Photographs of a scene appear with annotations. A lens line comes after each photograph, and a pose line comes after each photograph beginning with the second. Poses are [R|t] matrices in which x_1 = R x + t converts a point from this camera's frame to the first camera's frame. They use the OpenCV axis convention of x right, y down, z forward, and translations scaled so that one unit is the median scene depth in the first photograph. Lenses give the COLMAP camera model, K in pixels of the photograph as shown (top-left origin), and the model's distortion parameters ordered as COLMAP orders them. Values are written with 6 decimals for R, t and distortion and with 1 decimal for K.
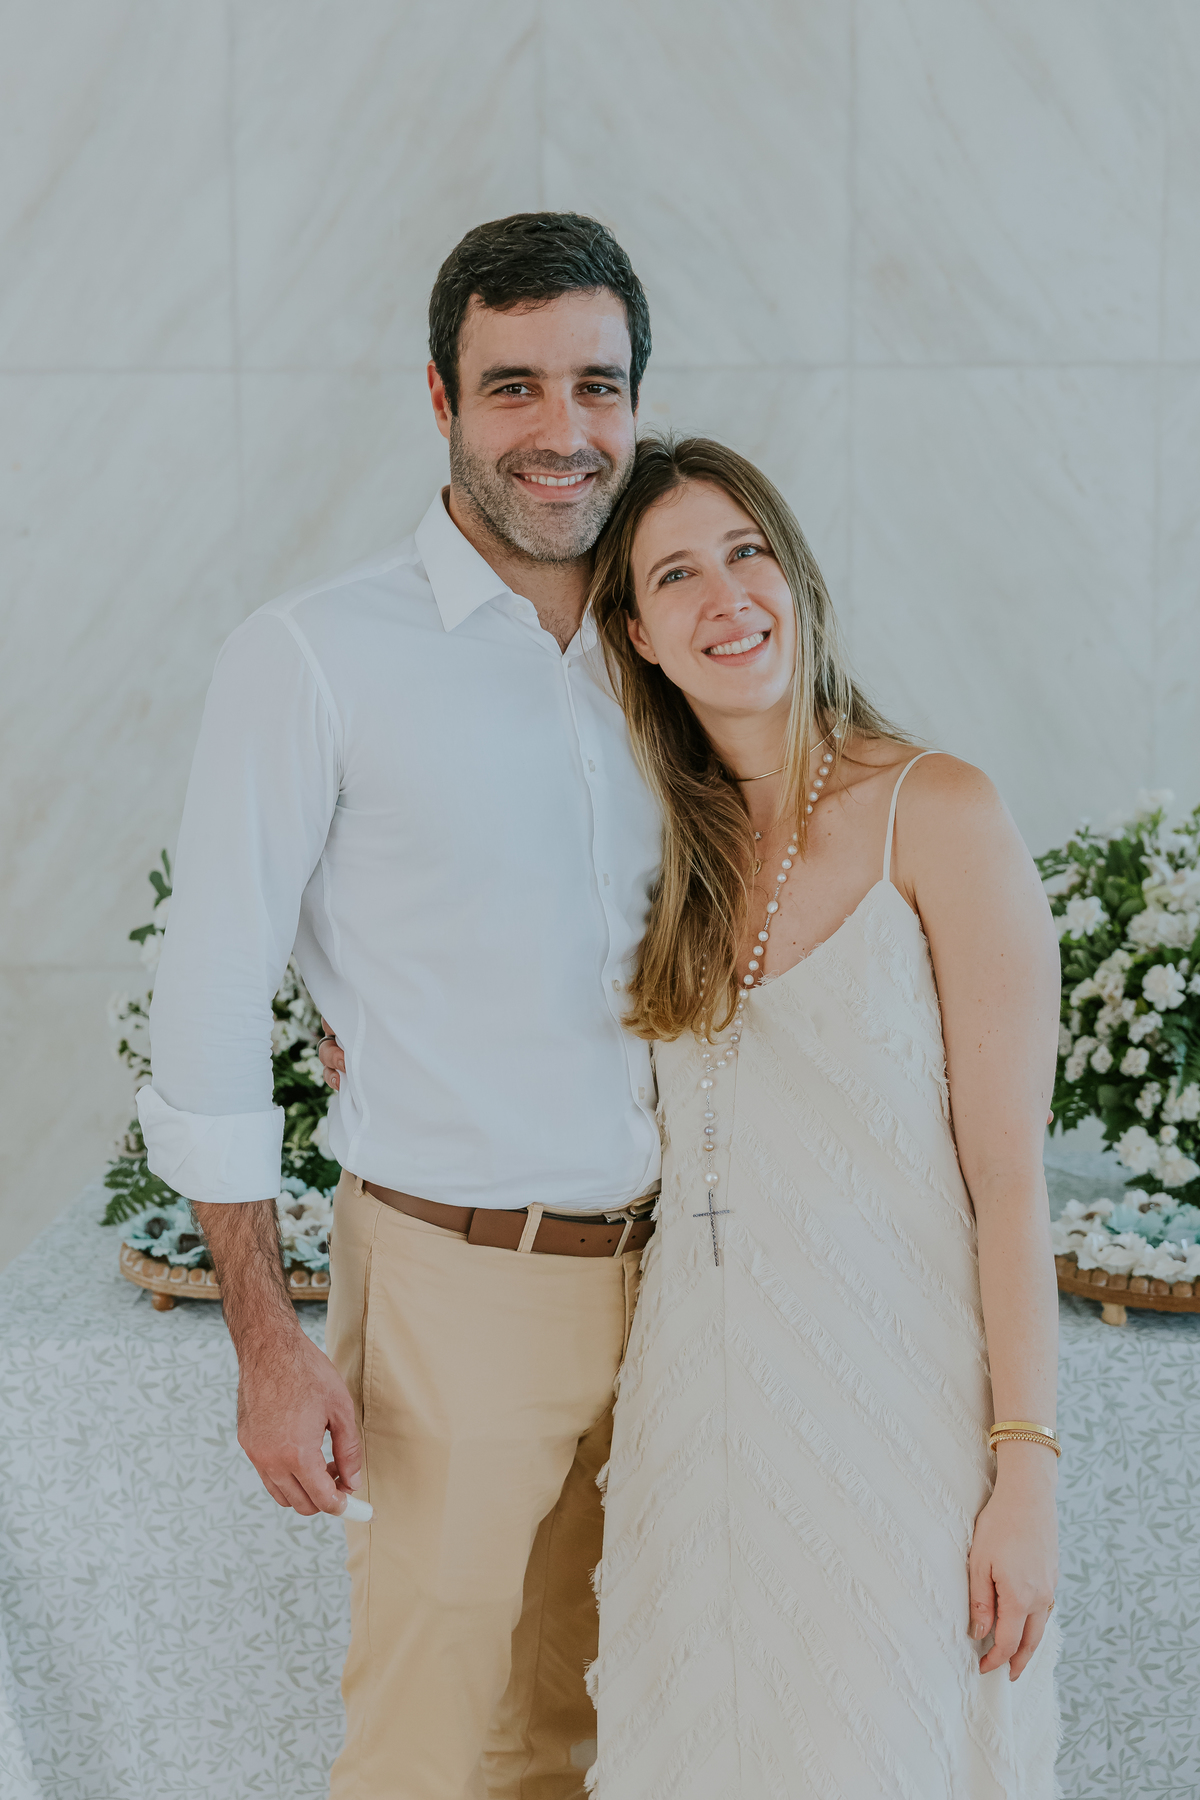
lens RADIAL K [[2733.6, 0, 591.8], [0, 2733.6, 890.4], [0, 0, 1]] dist [0.034129, 0.083053]
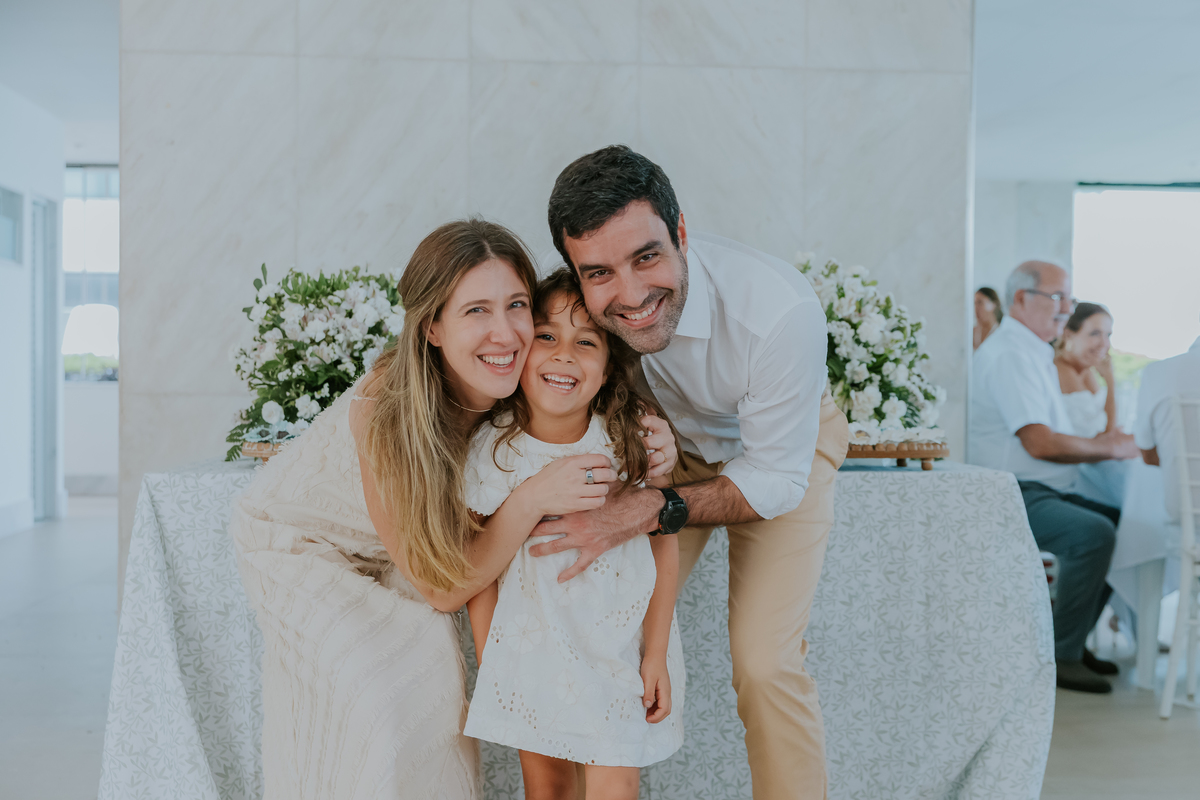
lens RADIAL K [[1722.2, 0, 630.0], [0, 1722.2, 398.8], [0, 0, 1]] dist [0.025793, -0.002680]
pose [[0.994984, 0.012402, 0.099262, -0.031966], [-0.000542, 0.992938, -0.118634, 0.238185], [-0.100033, 0.117985, 0.987964, -0.152304]]
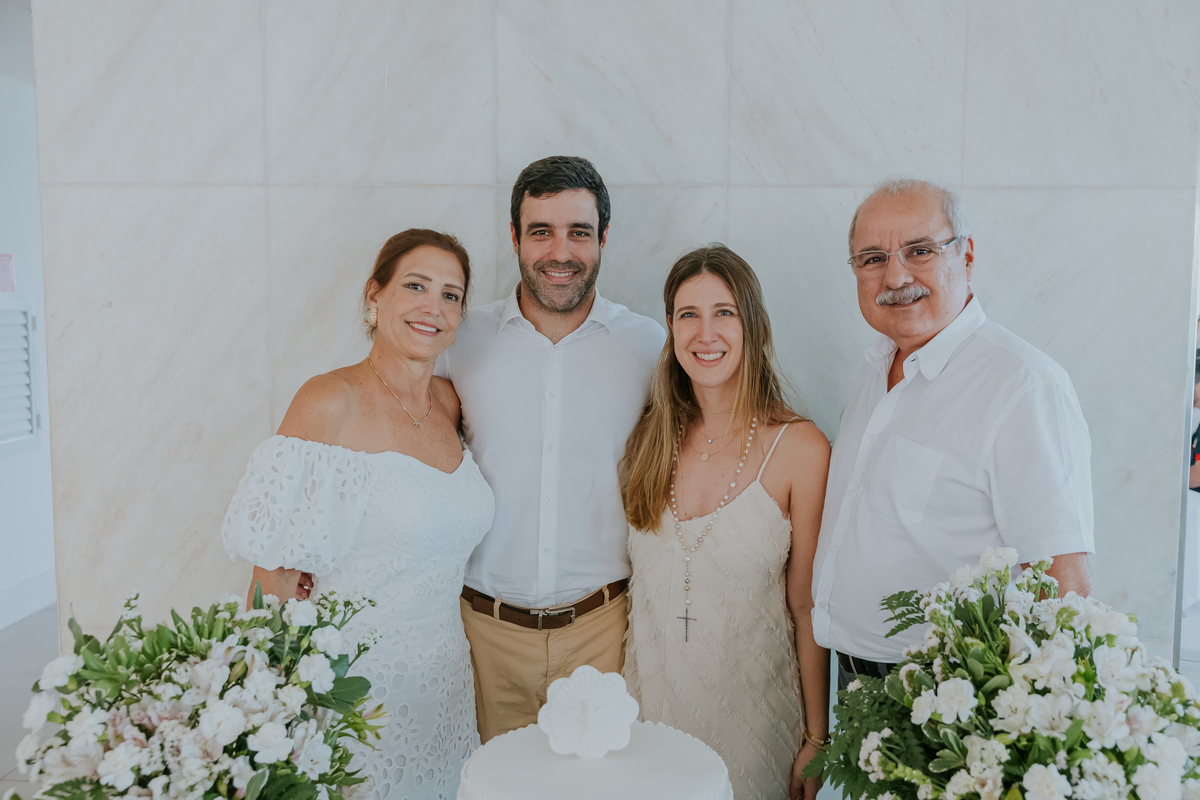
lens RADIAL K [[1198.0, 0, 600.0], [0, 1198.0, 400.0], [0, 0, 1]] dist [-0.000320, 0.016084]
pose [[0.999832, 0.011622, -0.014198, 0.061367], [-0.012358, 0.998523, -0.052909, -0.081671], [0.013562, 0.053076, 0.998498, 0.614062]]
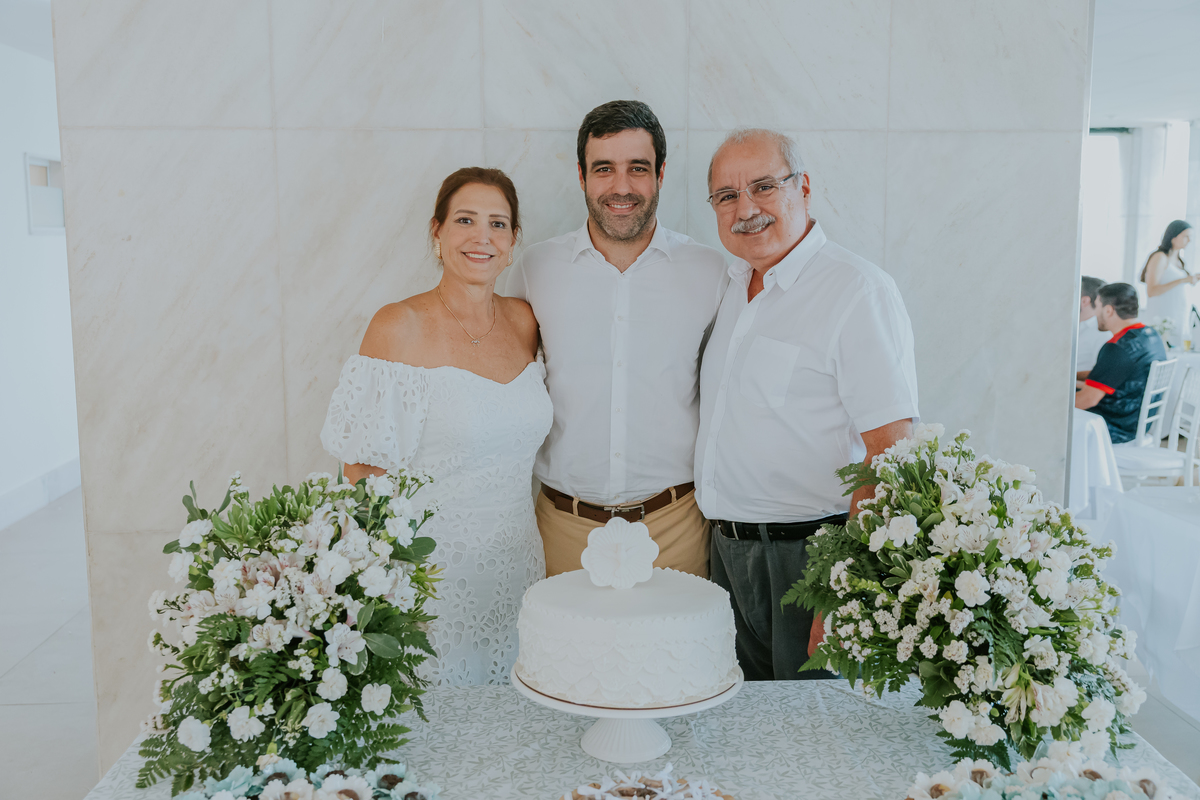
lens RADIAL K [[1251.6, 0, 600.0], [0, 1251.6, 400.0], [0, 0, 1]] dist [0.014907, 0.017753]
pose [[0.996911, -0.007068, 0.078226, -0.012411], [0.007726, 0.999937, -0.008112, -0.053555], [-0.078164, 0.008692, 0.996903, 0.454240]]
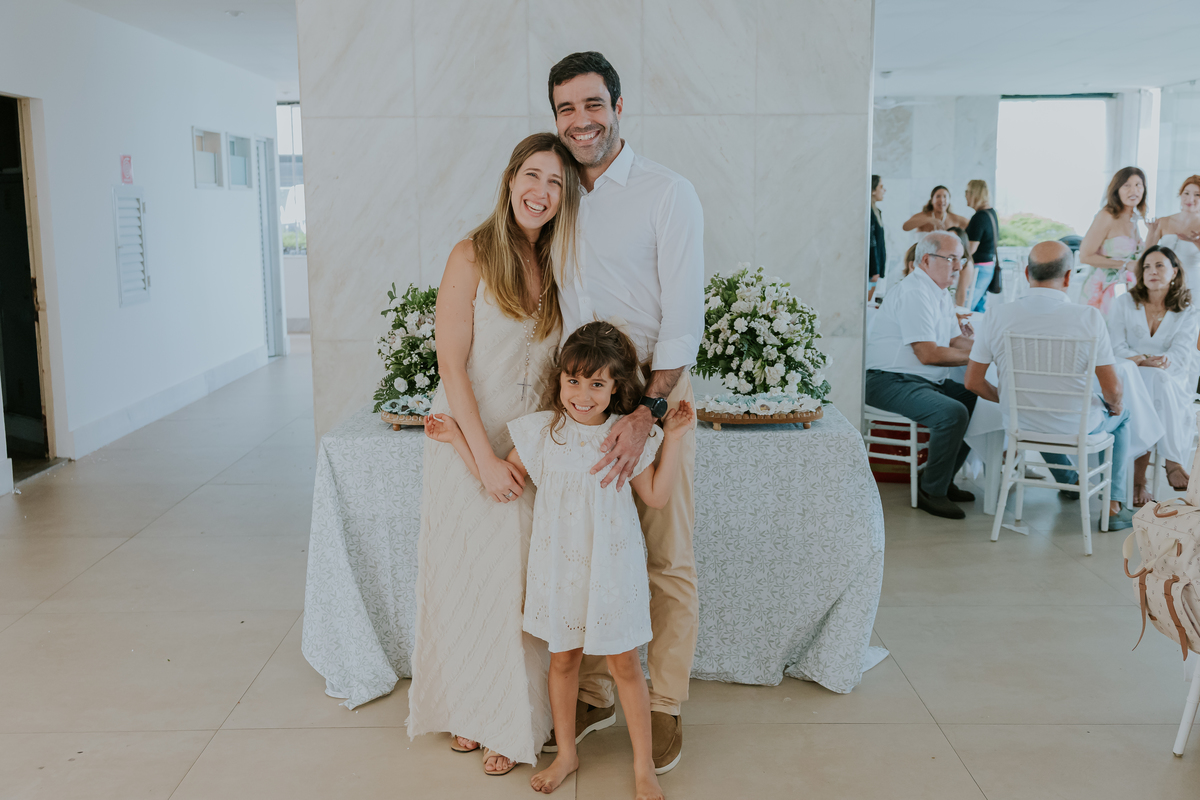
lens RADIAL K [[1237.6, 0, 597.0], [0, 1237.6, 388.1], [0, 0, 1]] dist [0.002215, 0.017416]
pose [[0.999692, -0.005432, 0.024230, 0.026282], [0.005105, 0.999895, 0.013542, 0.089461], [-0.024301, -0.013414, 0.999615, -0.329282]]
